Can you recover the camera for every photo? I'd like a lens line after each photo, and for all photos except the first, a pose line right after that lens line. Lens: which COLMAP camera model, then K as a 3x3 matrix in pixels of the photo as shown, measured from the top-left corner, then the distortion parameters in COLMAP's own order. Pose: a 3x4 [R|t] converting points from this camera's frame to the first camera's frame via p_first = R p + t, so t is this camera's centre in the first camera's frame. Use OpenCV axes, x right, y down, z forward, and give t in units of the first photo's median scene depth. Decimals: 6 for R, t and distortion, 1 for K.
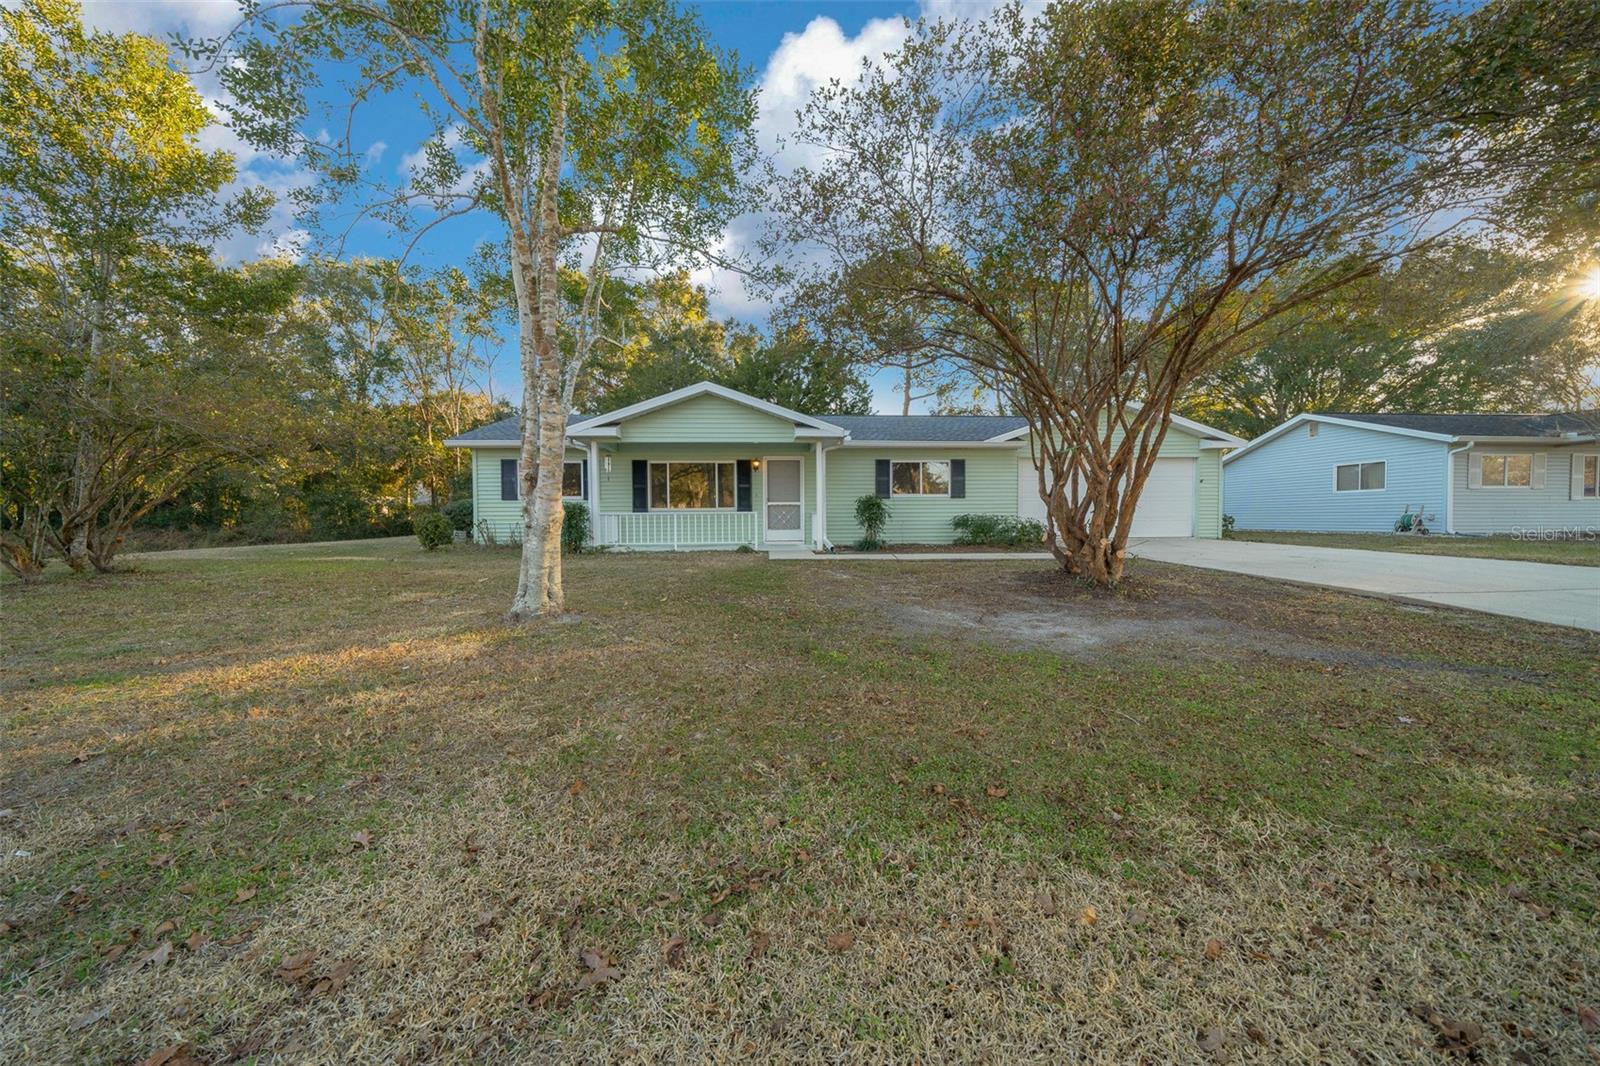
lens RADIAL K [[551.4, 0, 800.0], [0, 551.4, 533.0], [0, 0, 1]] dist [-0.001678, 0.000212]
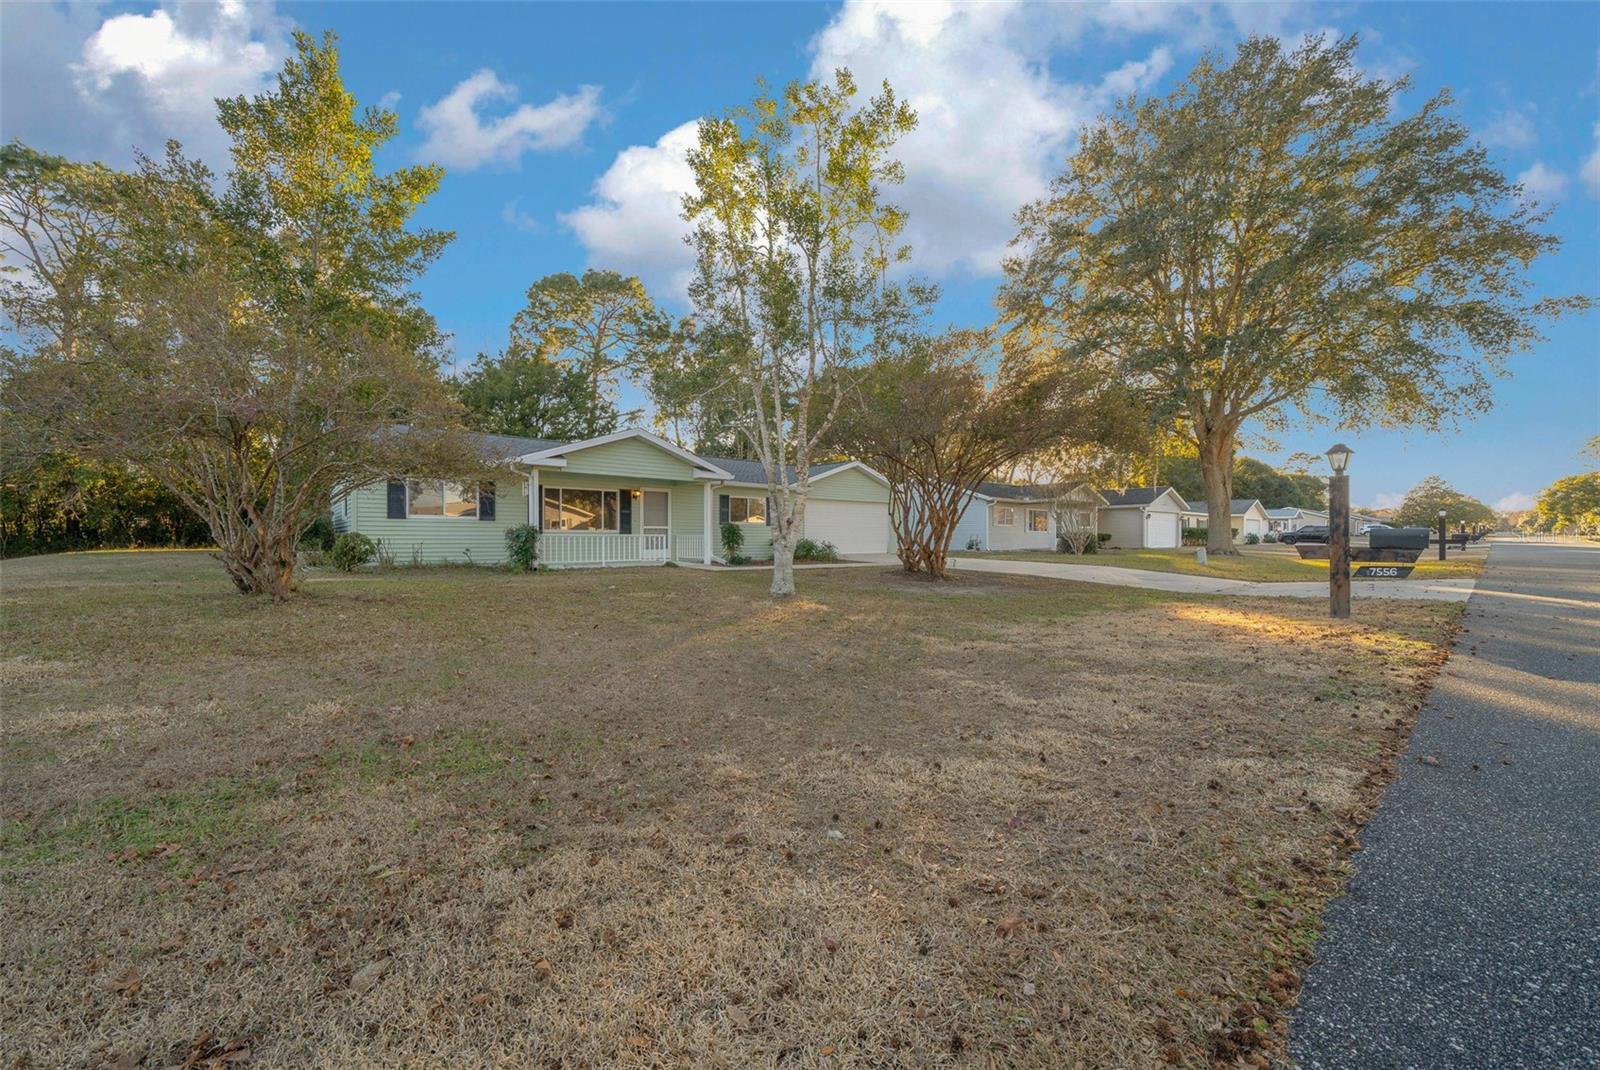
lens RADIAL K [[591.5, 0, 775.1], [0, 591.5, 540.4], [0, 0, 1]] dist [-0.000868, -0.000078]
pose [[0.810809, 0.005143, 0.585289, -0.588422], [0.007467, 0.999789, -0.019130, 0.001866], [-0.585264, 0.019881, 0.810599, -0.200601]]
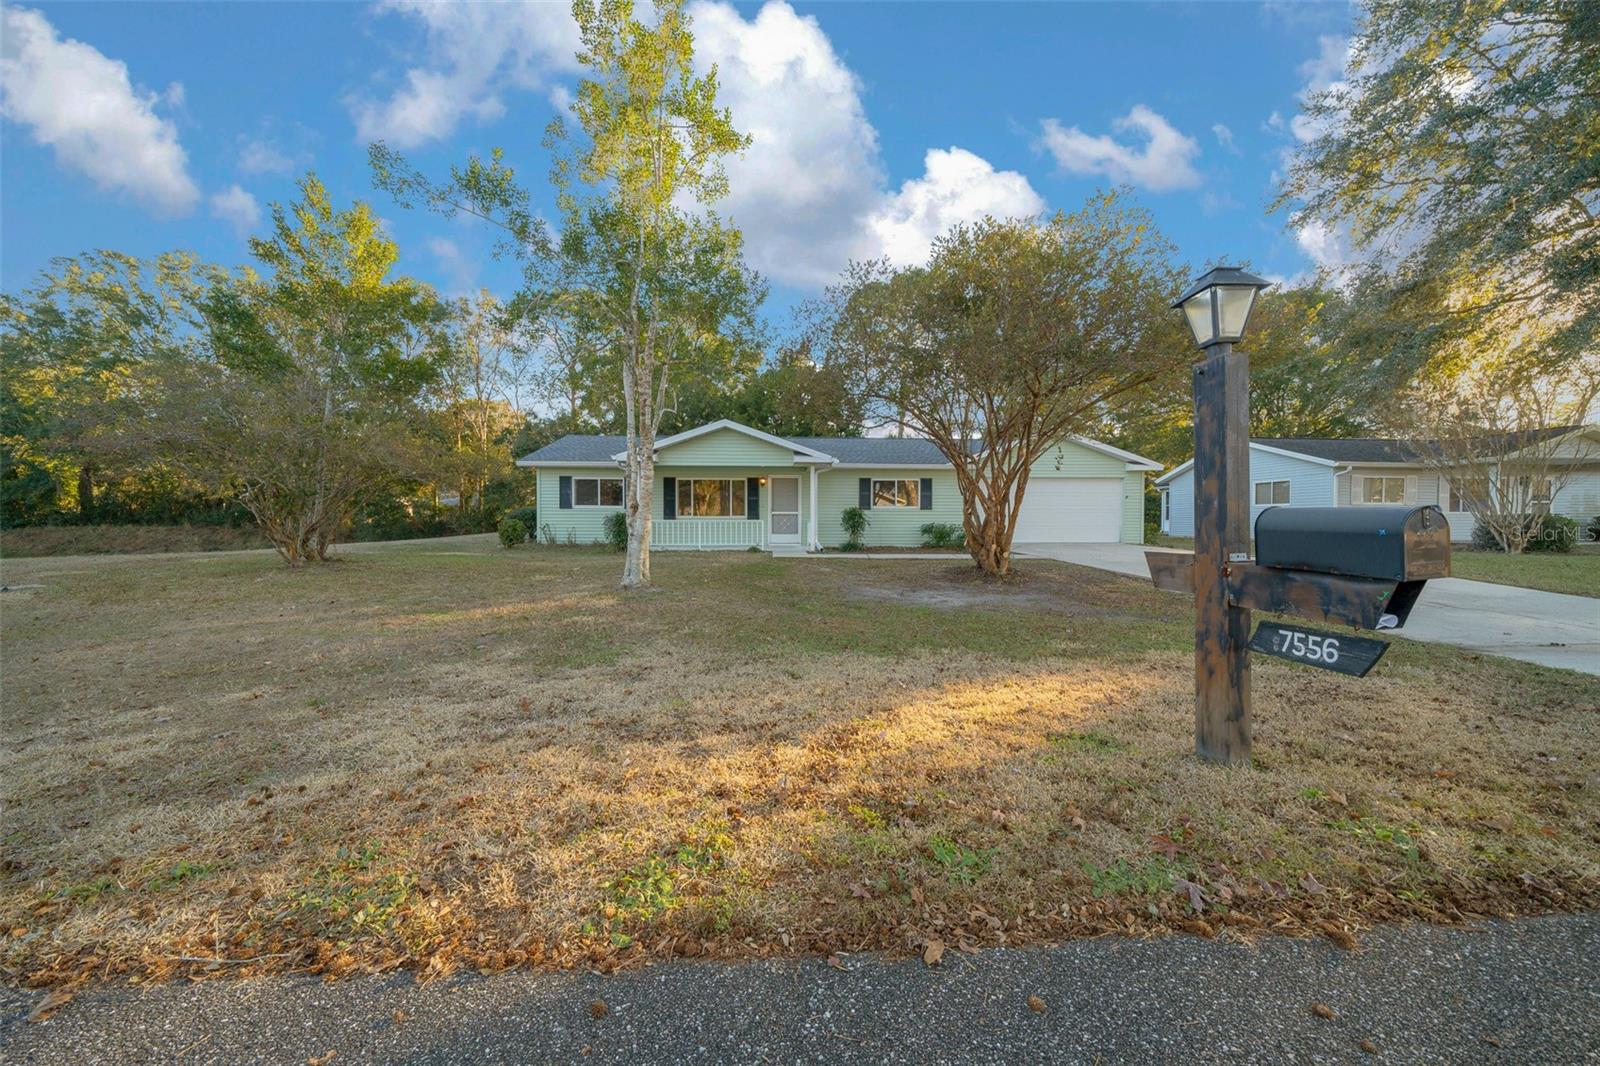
lens RADIAL K [[551.4, 0, 800.0], [0, 551.4, 533.0], [0, 0, 1]] dist [-0.001678, 0.000212]
pose [[0.999944, 0.008567, -0.006175, 0.013071], [-0.008577, 0.999962, -0.001646, -0.006735], [0.006160, 0.001698, 0.999980, -0.247528]]
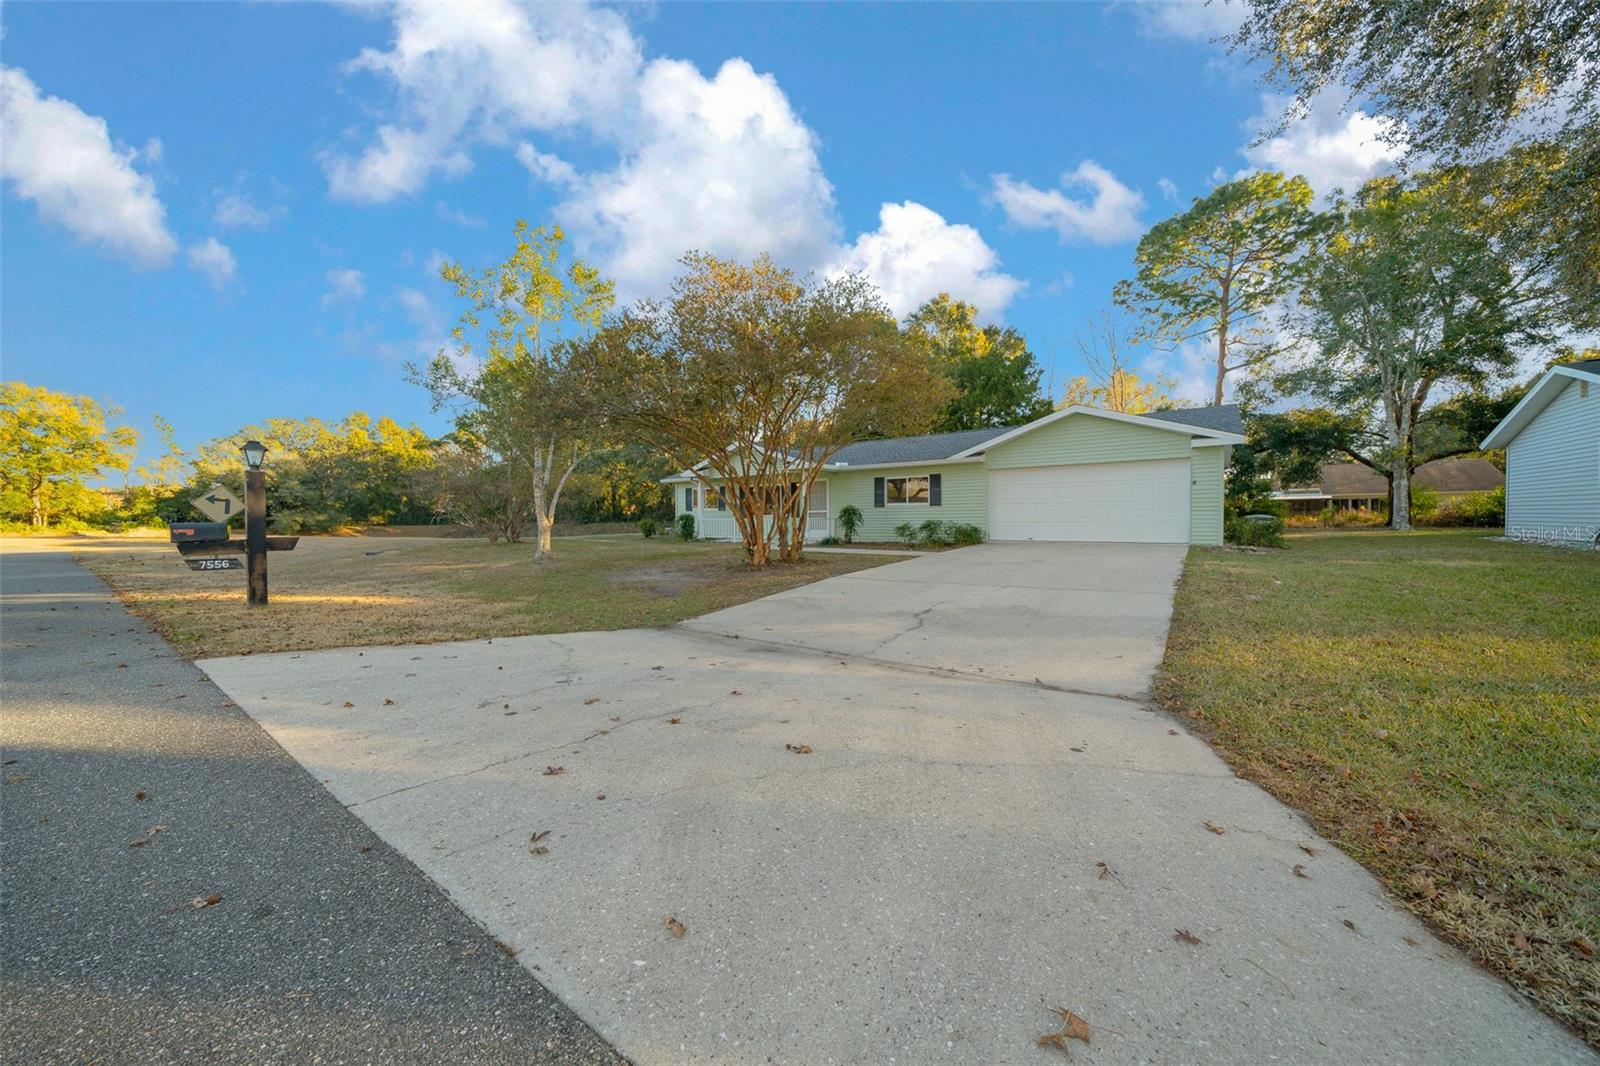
lens RADIAL K [[557.4, 0, 803.3], [0, 557.4, 523.3], [0, 0, 1]] dist [-0.002761, -0.000254]
pose [[0.770134, 0.006344, -0.637850, 0.888896], [-0.010982, 0.999934, -0.003315, -0.017677], [0.637787, 0.009558, 0.770153, -0.140165]]
